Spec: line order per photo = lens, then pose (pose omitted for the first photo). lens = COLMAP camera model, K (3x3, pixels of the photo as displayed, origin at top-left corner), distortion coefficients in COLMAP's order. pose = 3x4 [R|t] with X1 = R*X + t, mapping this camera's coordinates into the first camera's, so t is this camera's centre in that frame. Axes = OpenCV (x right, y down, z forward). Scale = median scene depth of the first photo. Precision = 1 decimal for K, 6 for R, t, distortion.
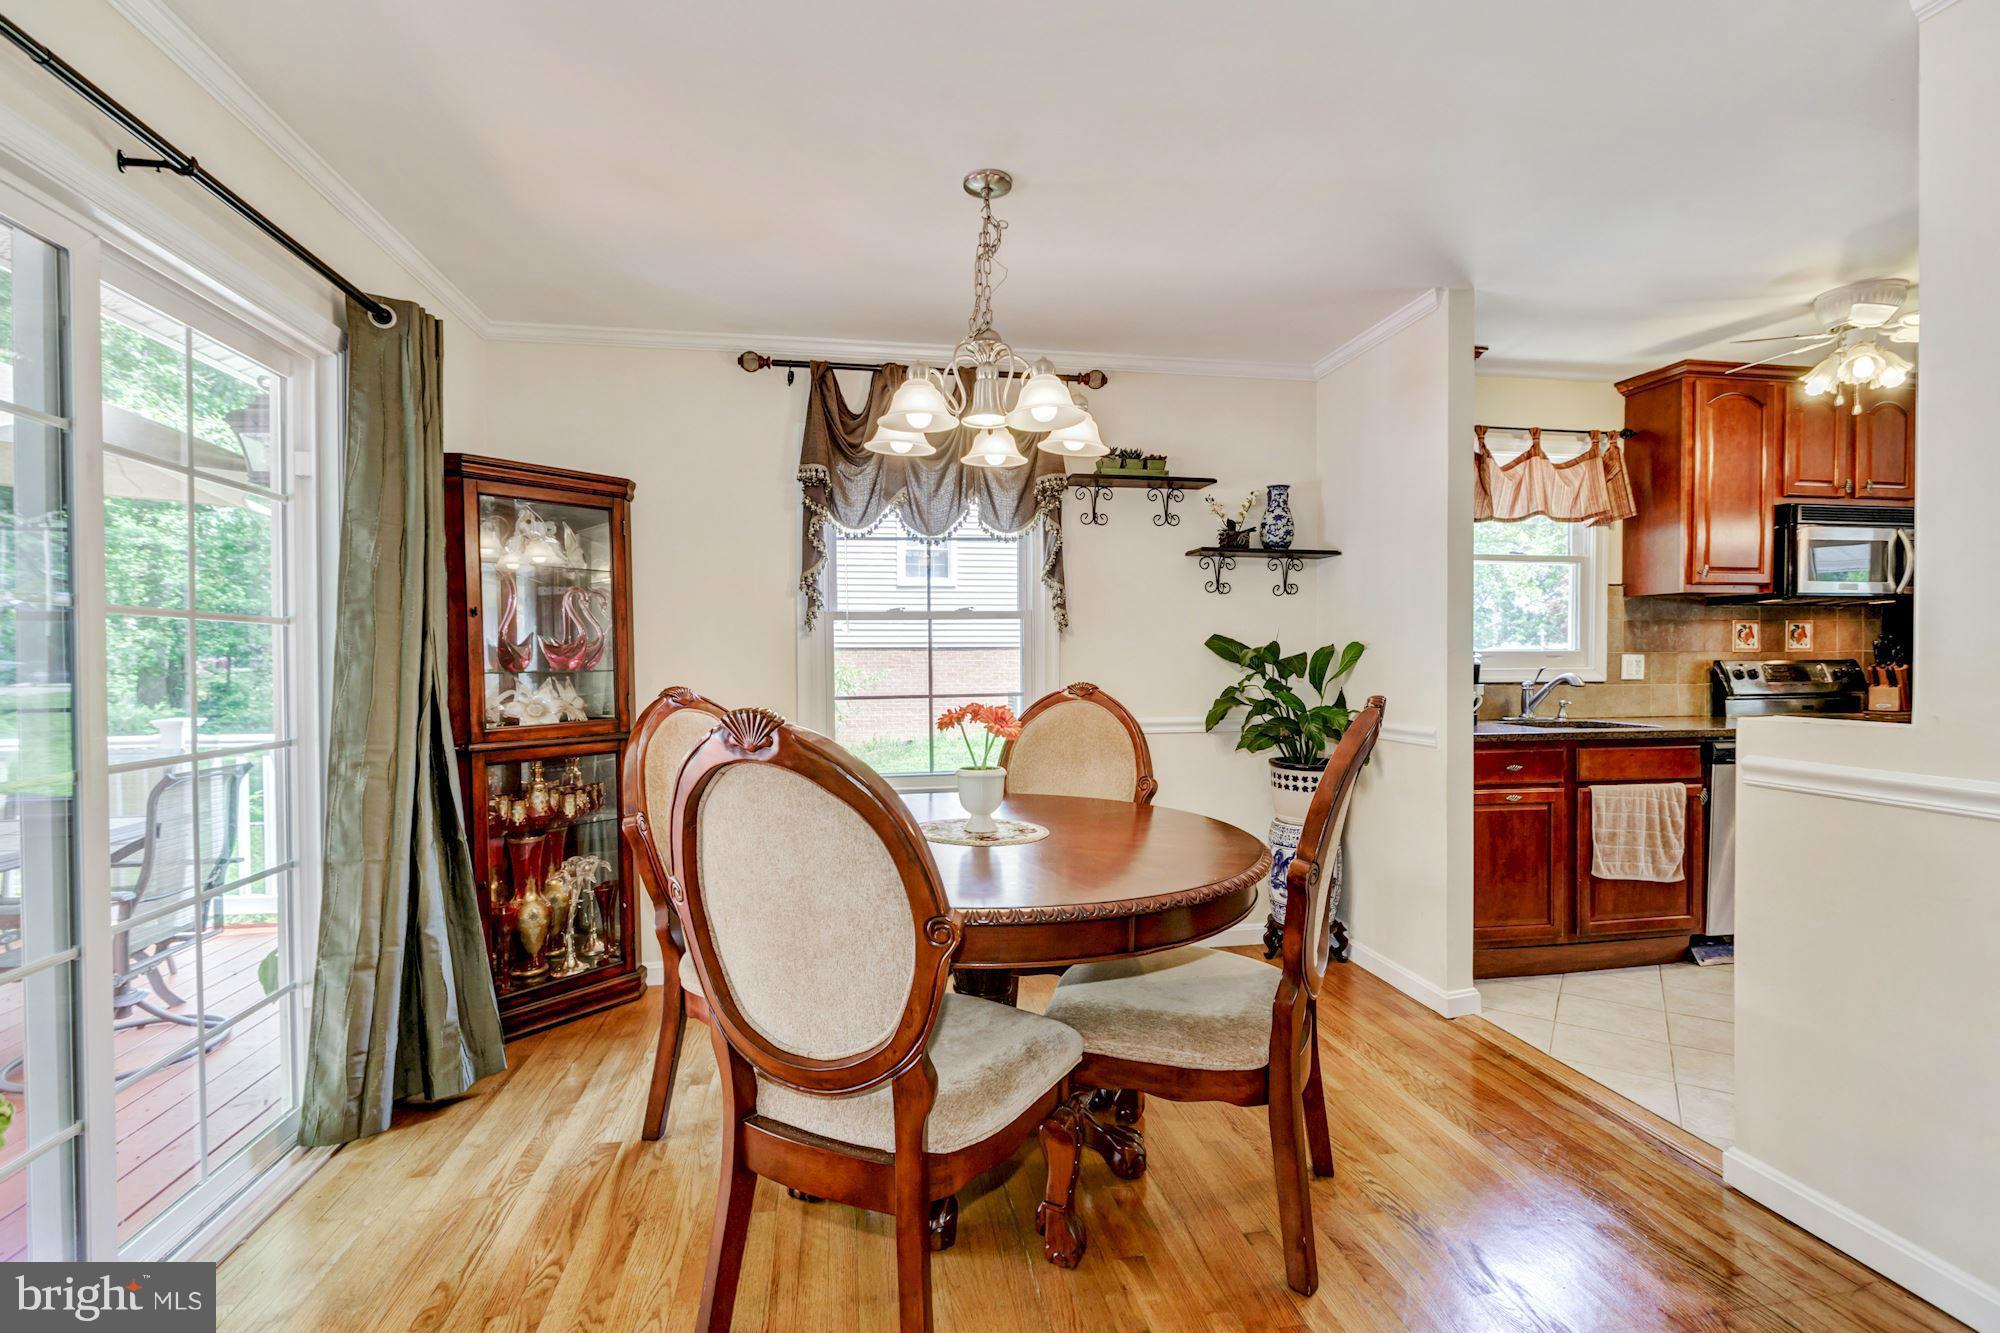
lens RADIAL K [[889.5, 0, 1005.2], [0, 889.5, 673.7], [0, 0, 1]] dist [-0.000984, 0.000221]
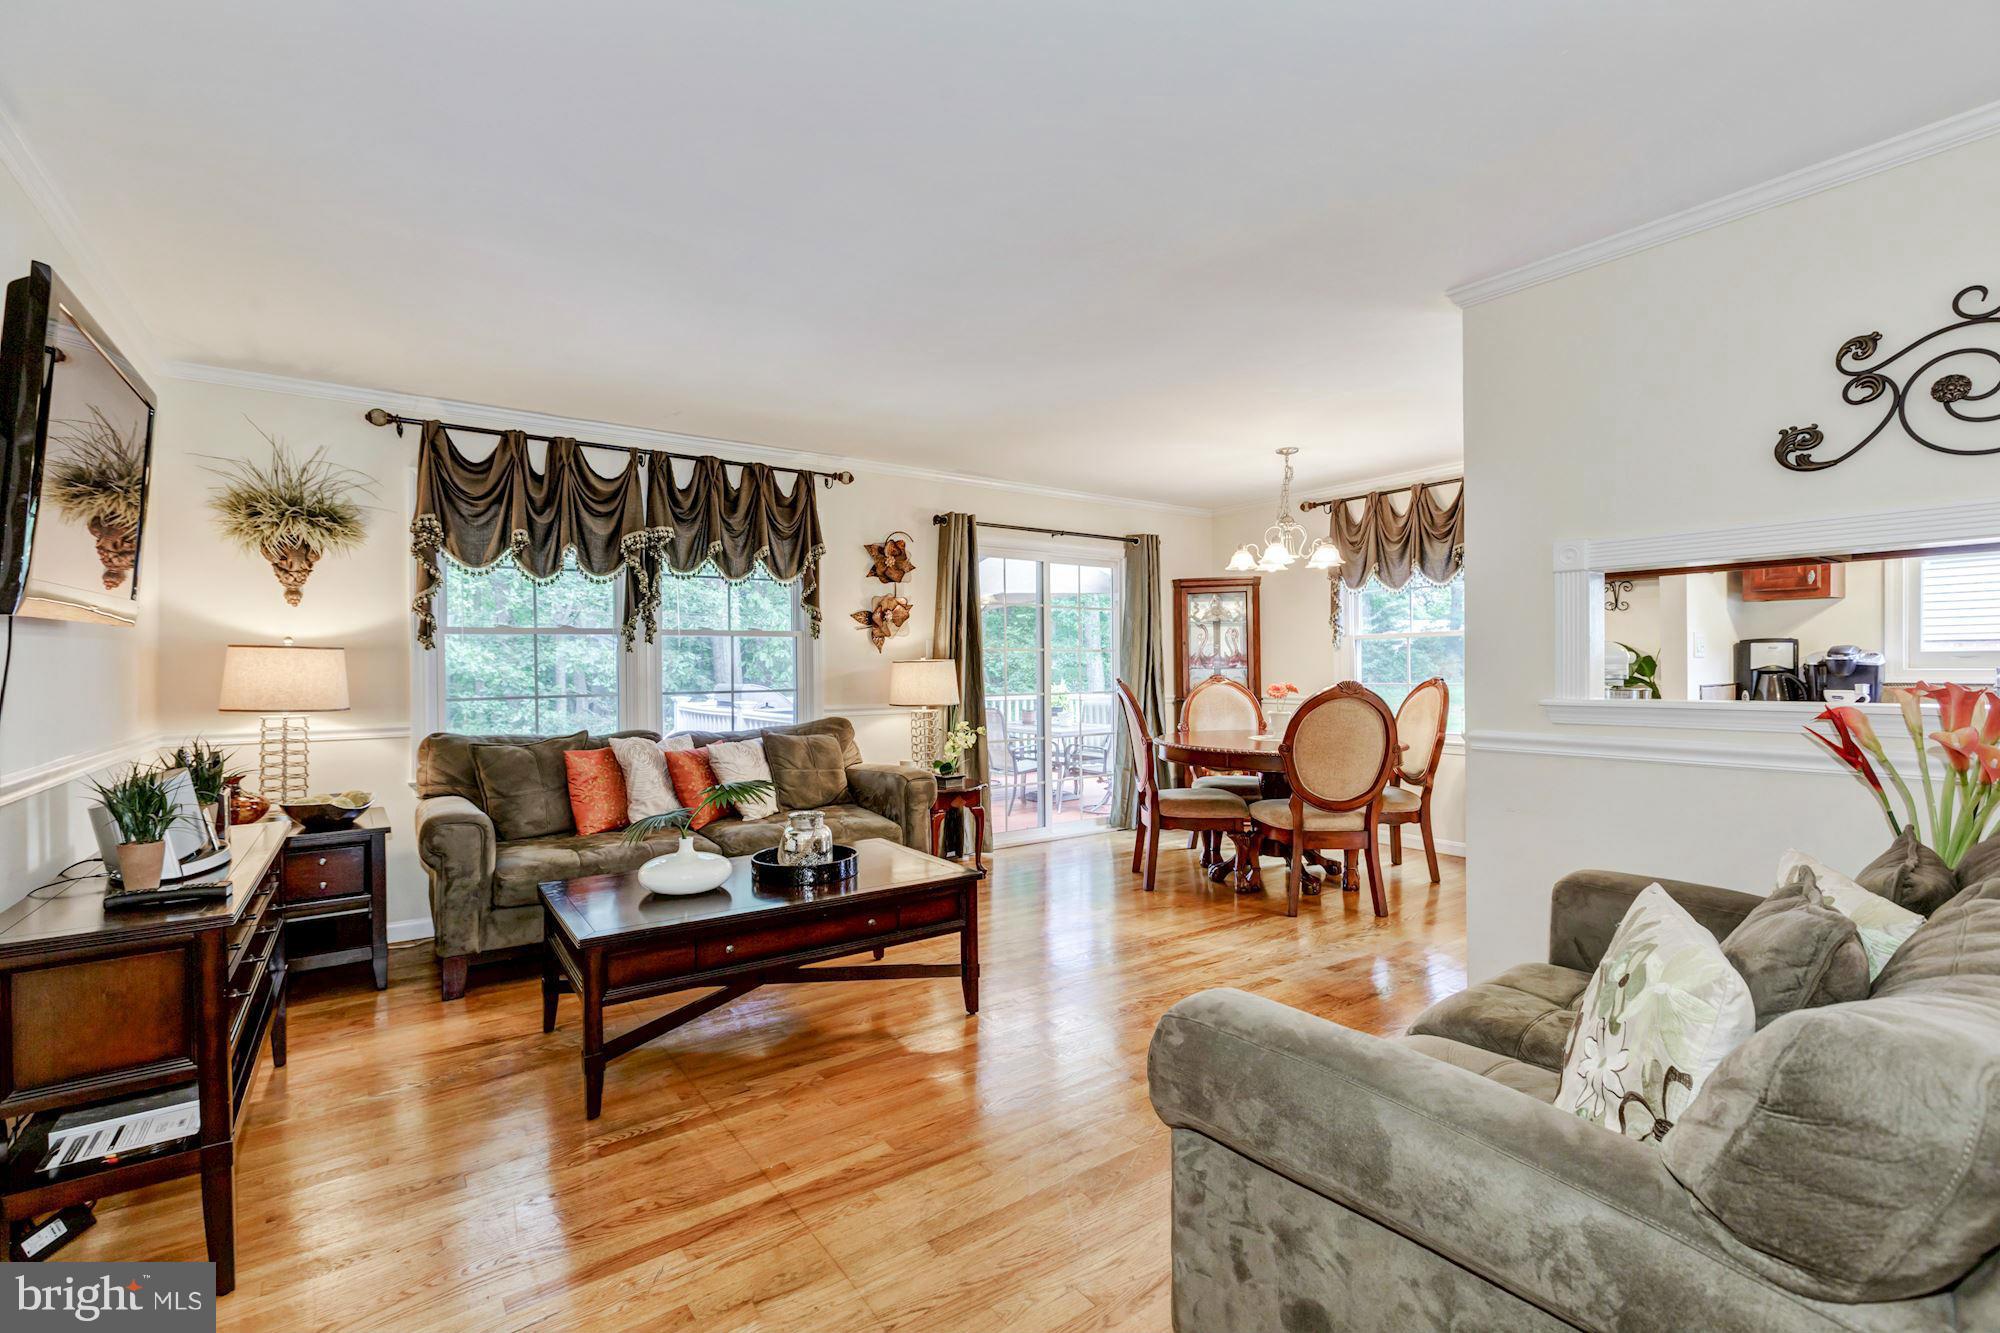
lens RADIAL K [[889.5, 0, 1024.4], [0, 889.5, 677.0], [0, 0, 1]] dist [-0.000984, 0.000221]
pose [[0.433412, 0.012996, -0.901102, 0.993450], [-0.005744, 0.999916, 0.011659, -0.003002], [0.901178, 0.000123, 0.433450, -0.319496]]
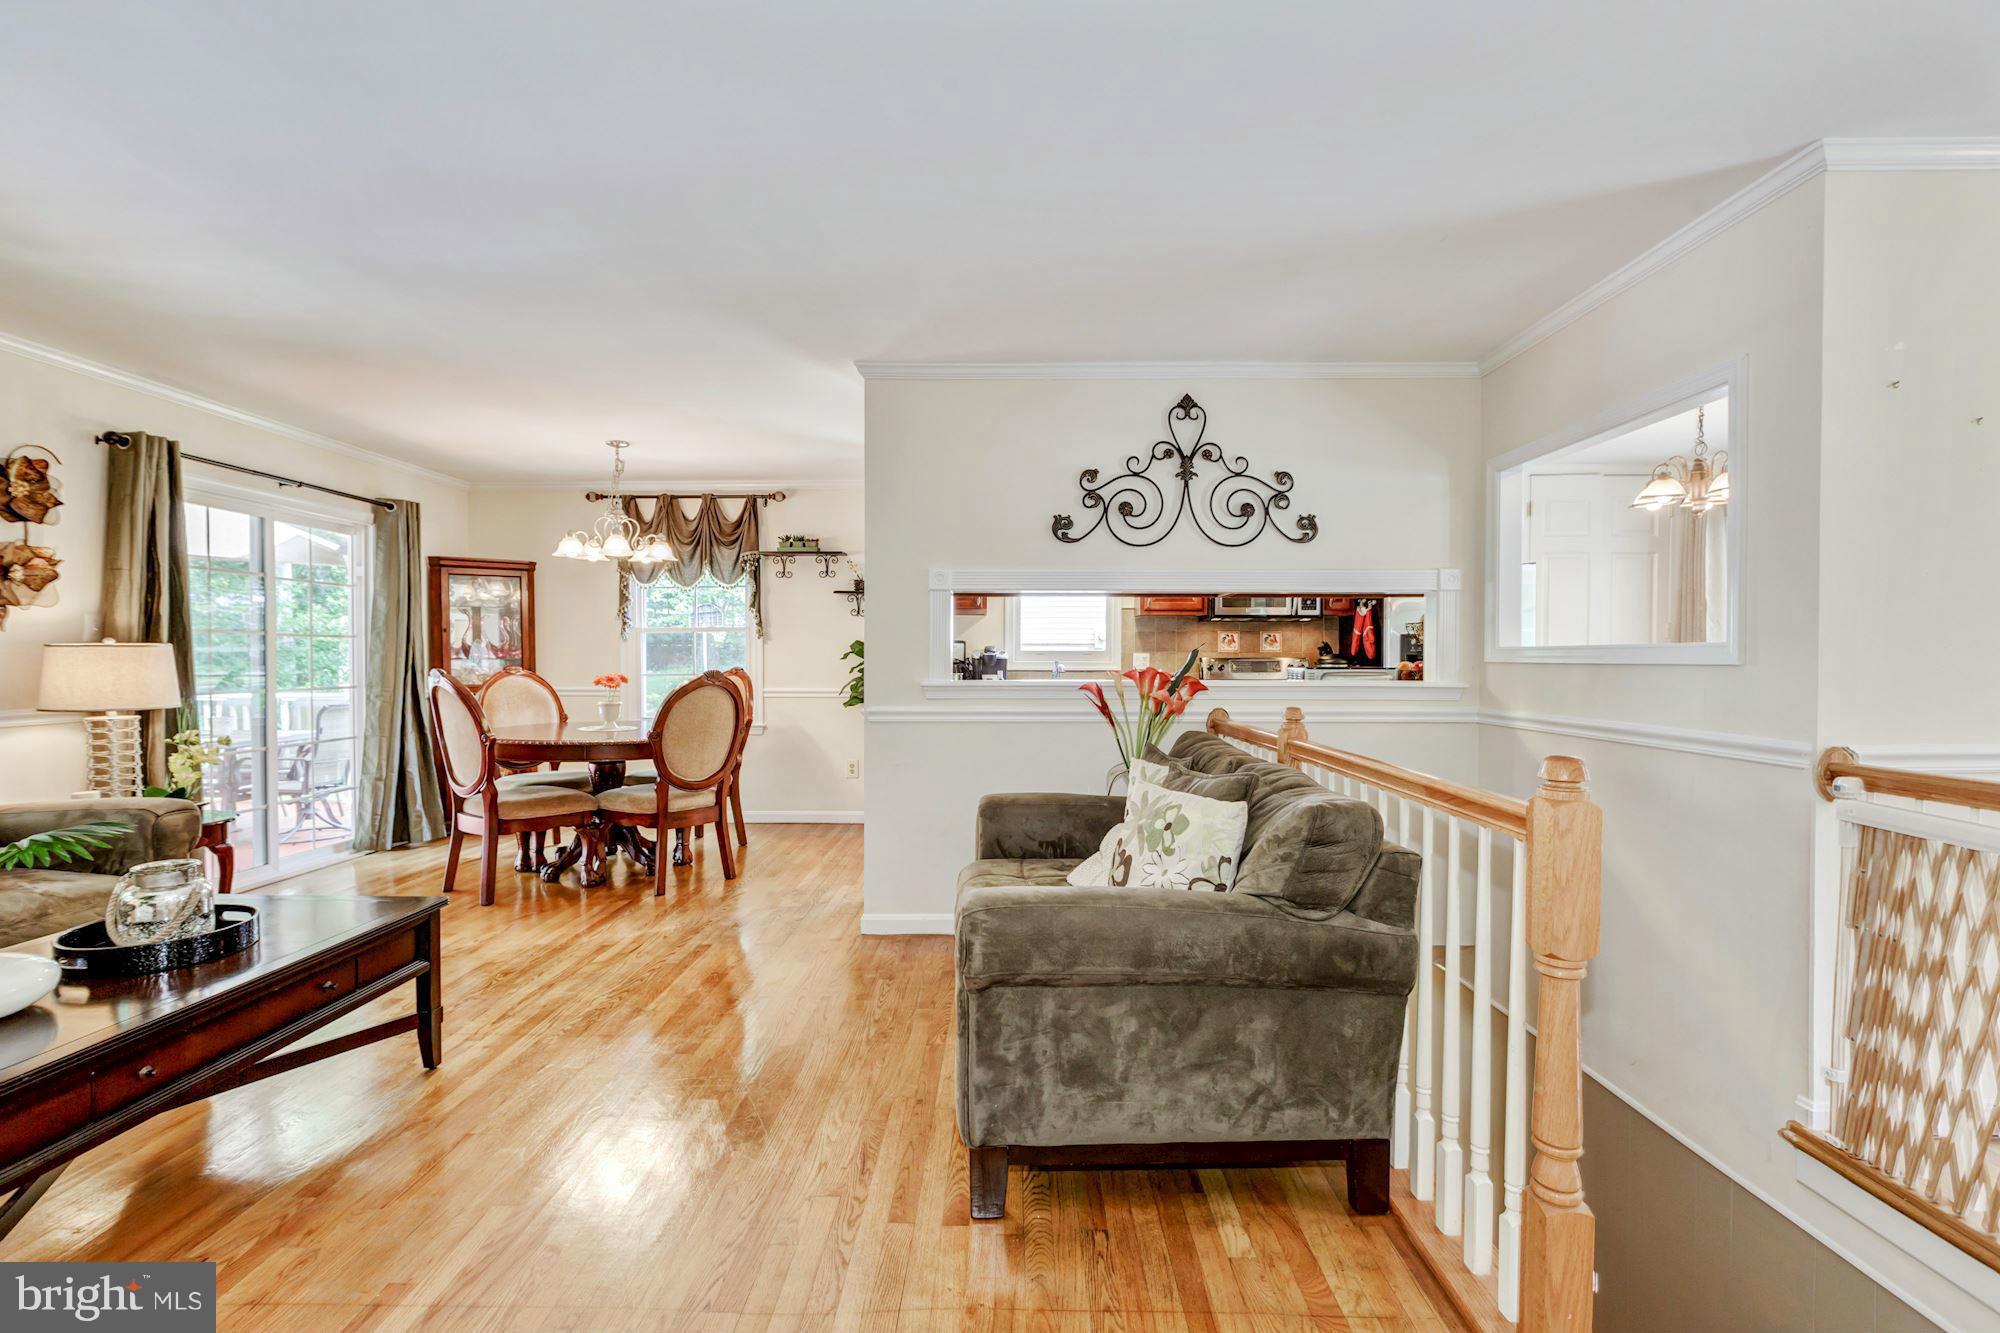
lens RADIAL K [[889.5, 0, 1005.1], [0, 889.5, 671.2], [0, 0, 1]] dist [-0.000984, 0.000221]
pose [[0.982032, 0.009916, -0.188454, 0.796969], [-0.009019, 0.999944, 0.005614, 0.003321], [0.188499, -0.003814, 0.982066, -0.597595]]
